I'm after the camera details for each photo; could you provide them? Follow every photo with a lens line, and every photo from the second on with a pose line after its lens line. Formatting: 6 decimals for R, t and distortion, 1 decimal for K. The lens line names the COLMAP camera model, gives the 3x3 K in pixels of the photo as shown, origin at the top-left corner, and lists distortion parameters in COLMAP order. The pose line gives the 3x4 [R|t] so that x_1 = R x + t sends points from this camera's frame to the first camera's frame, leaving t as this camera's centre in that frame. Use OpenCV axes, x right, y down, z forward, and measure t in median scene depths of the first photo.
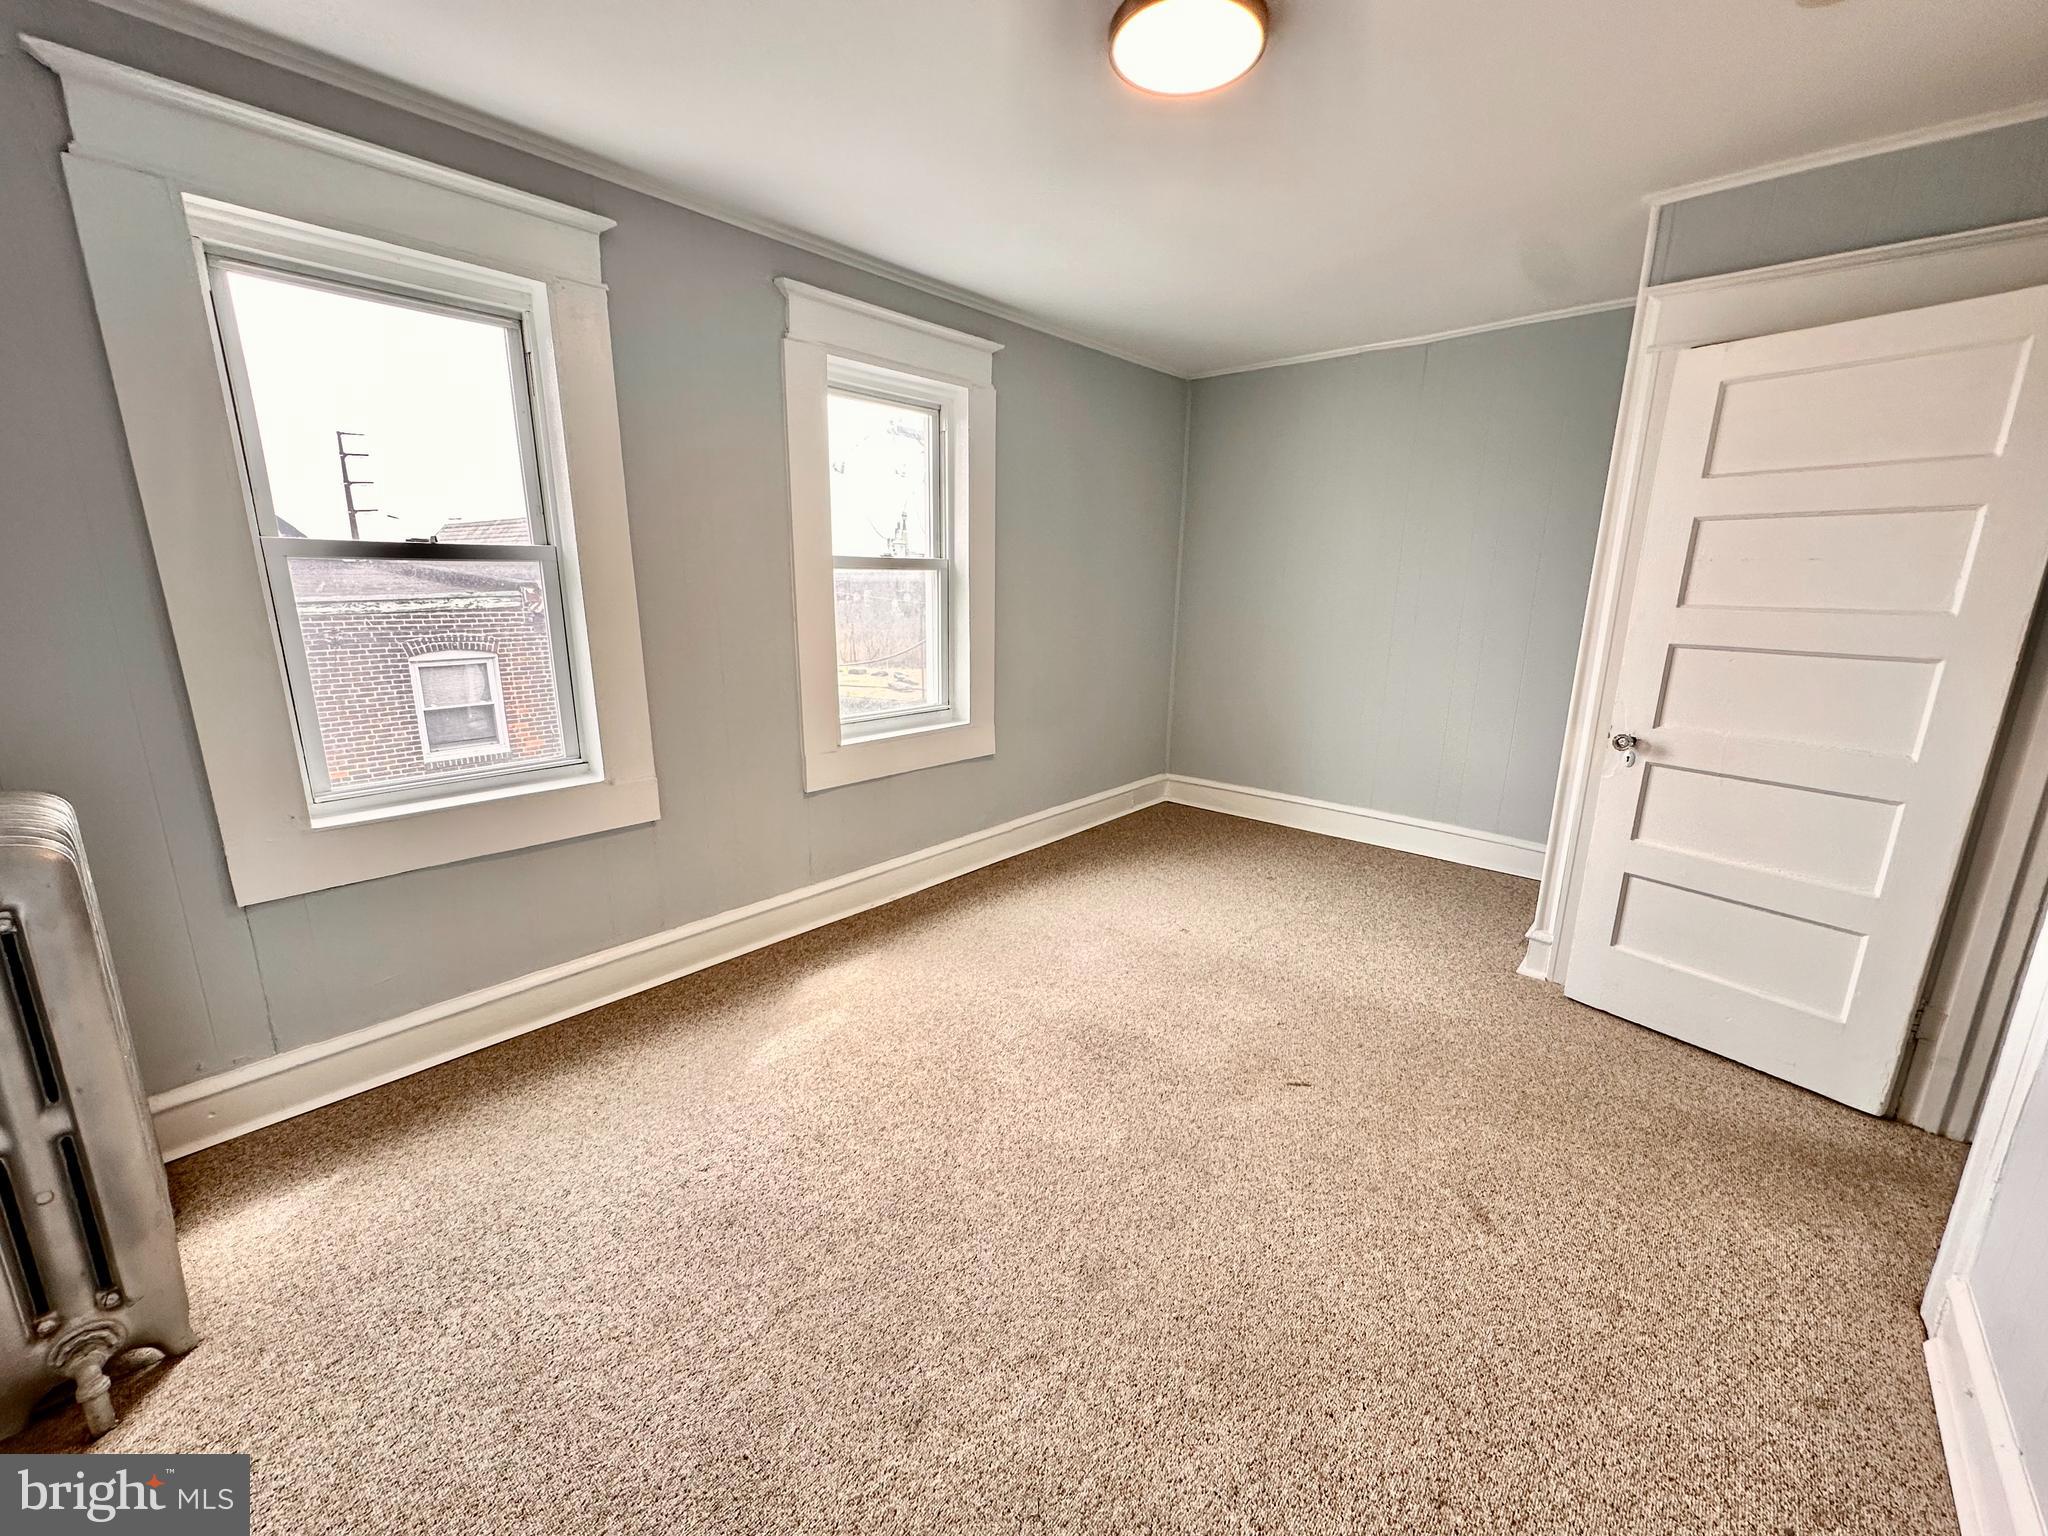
lens RADIAL K [[816.6, 0, 1021.3], [0, 816.6, 765.7], [0, 0, 1]] dist [0.000010, 0.000772]
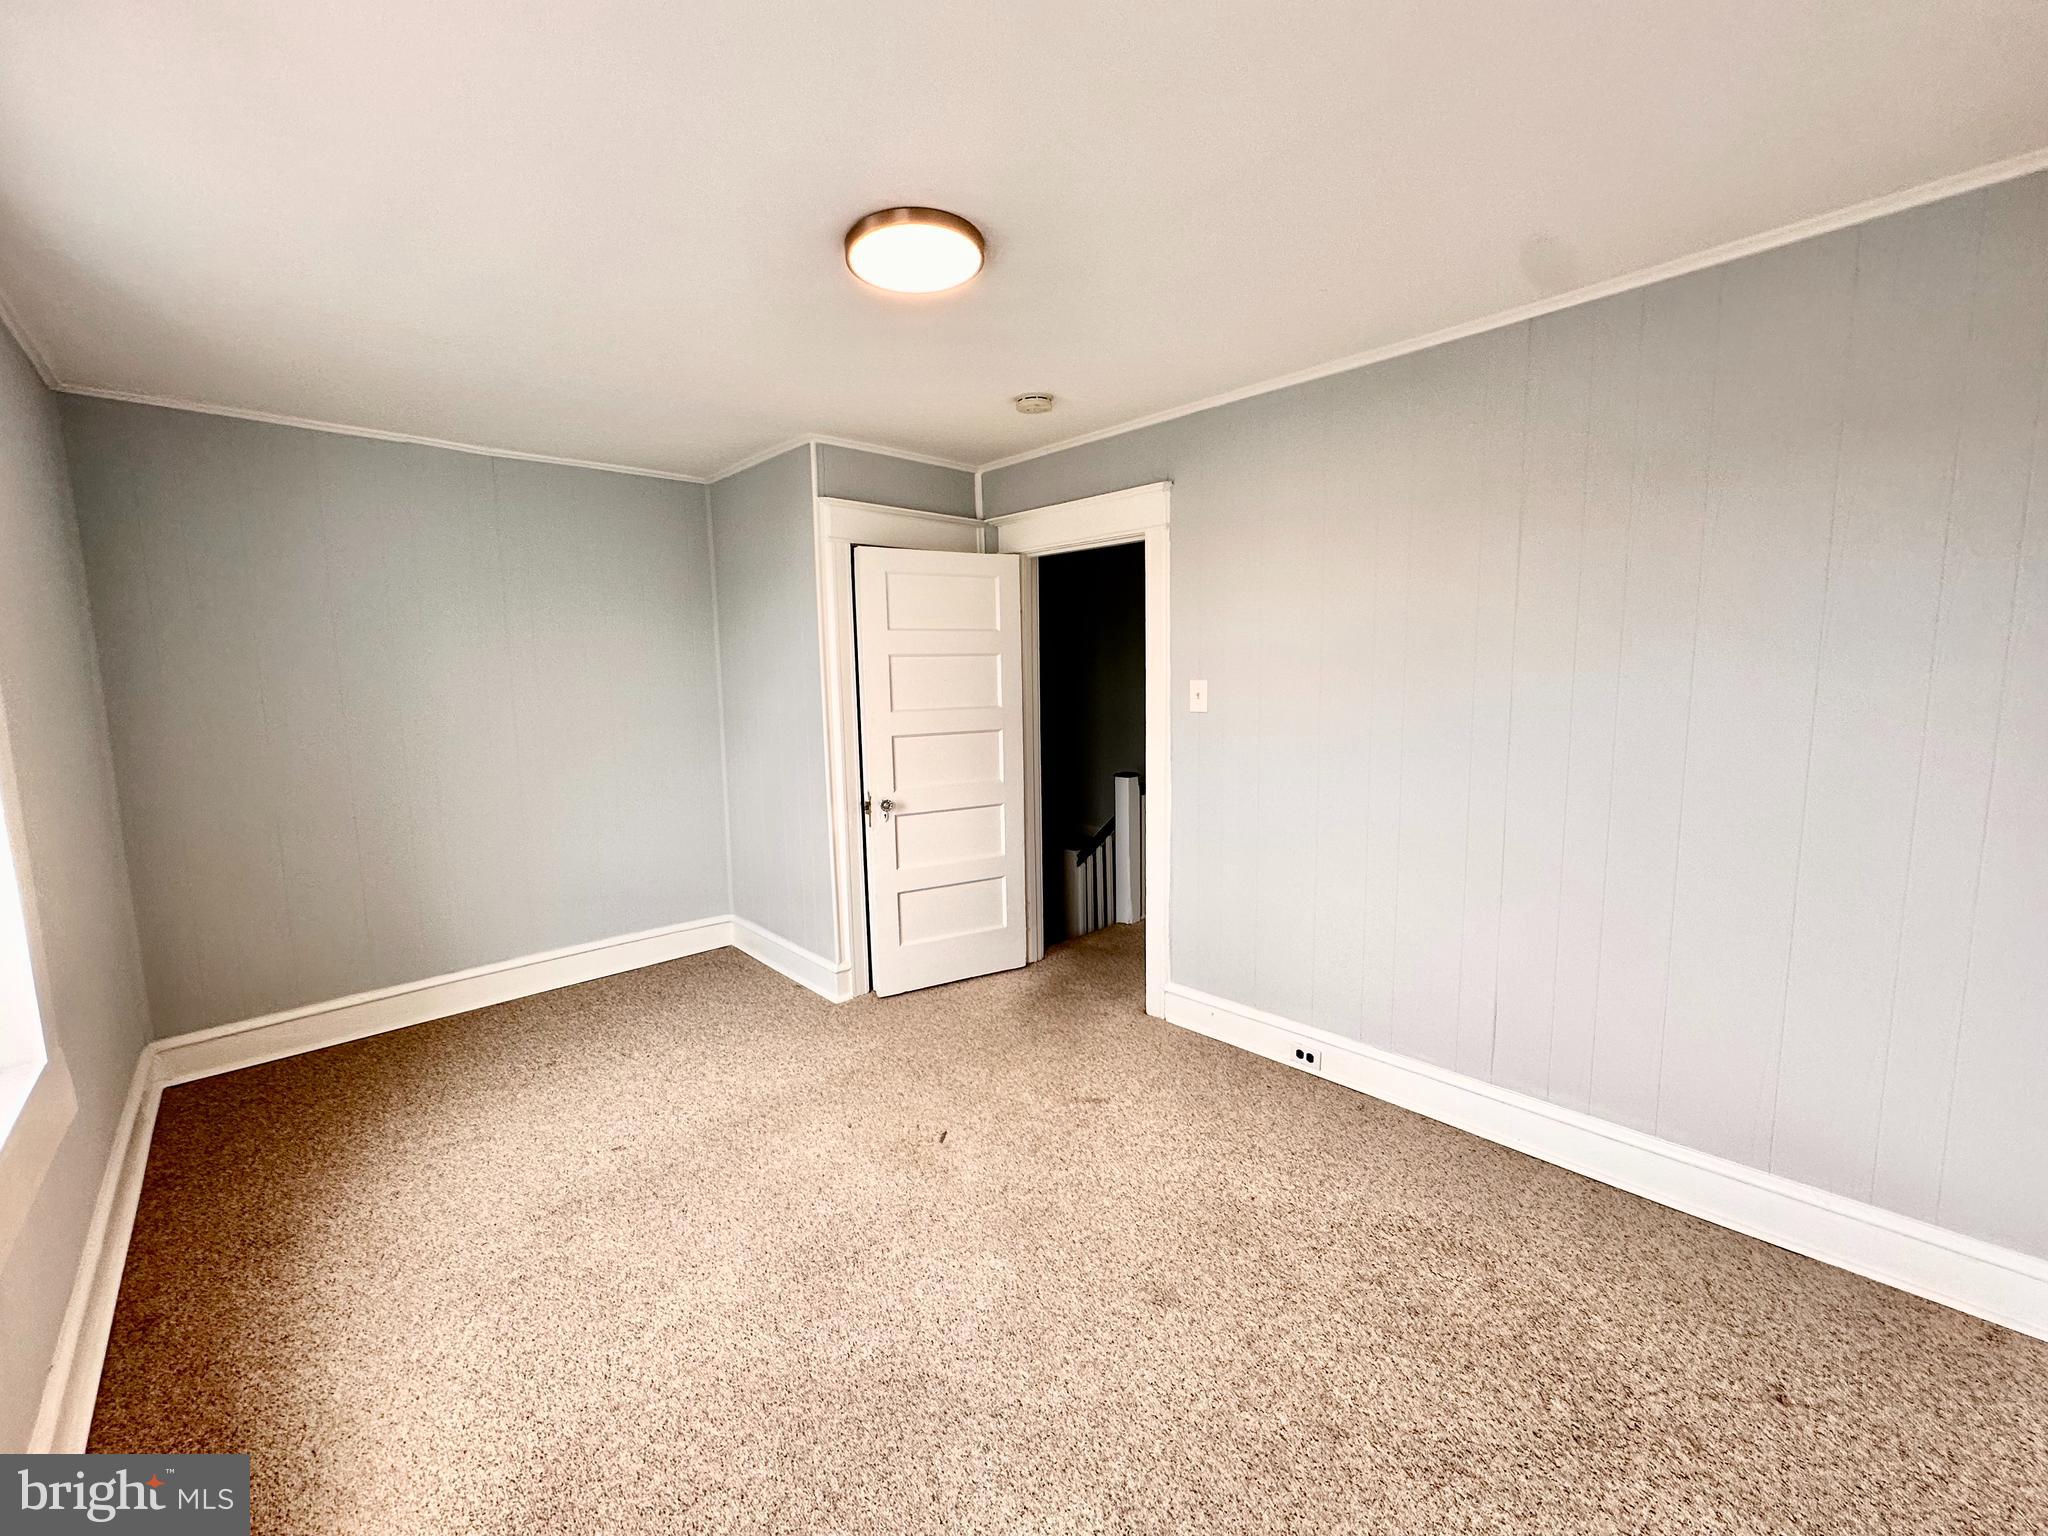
lens RADIAL K [[816.6, 0, 1023.6], [0, 816.6, 768.9], [0, 0, 1]] dist [0.000010, 0.000772]
pose [[0.082262, -0.133561, 0.987621, -0.665536], [0.241959, 0.964007, 0.110214, -0.193385], [-0.966793, 0.229897, 0.111617, 0.598149]]
